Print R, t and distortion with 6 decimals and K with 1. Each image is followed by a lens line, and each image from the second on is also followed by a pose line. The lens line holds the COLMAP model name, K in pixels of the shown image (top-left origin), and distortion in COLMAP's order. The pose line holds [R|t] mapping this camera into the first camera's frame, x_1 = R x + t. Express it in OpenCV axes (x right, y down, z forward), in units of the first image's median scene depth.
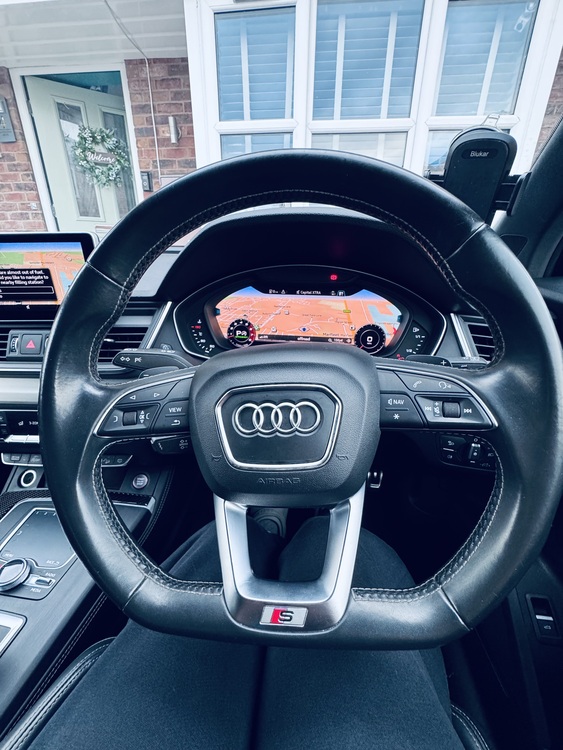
lens RADIAL K [[300.1, 0, 281.5], [0, 300.1, 375.0], [0, 0, 1]] dist [-0.000986, -0.000142]
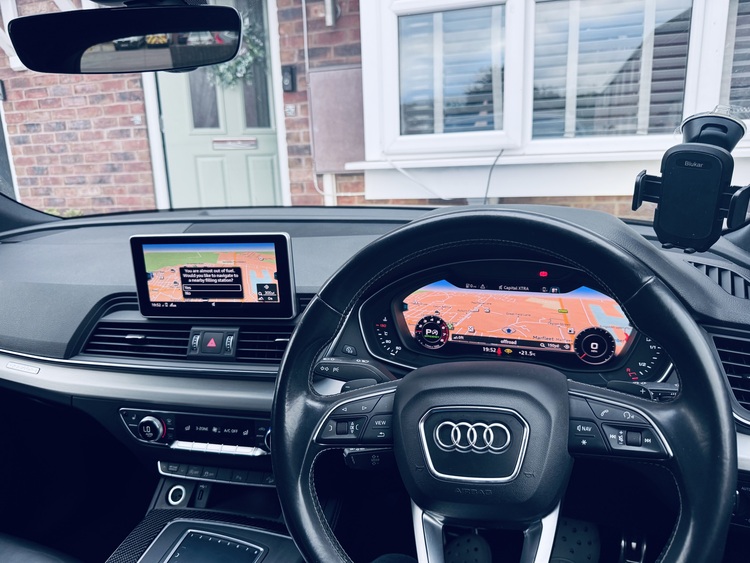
lens RADIAL K [[546.0, 0, 375.0], [0, 546.0, 281.5], [0, 0, 1]] dist [0.103603, -0.206267]
pose [[0.979358, 0.006876, -0.202017, 0.021850], [-0.035770, 0.989544, -0.139728, -0.070062], [0.198944, 0.144070, 0.969363, -0.627779]]
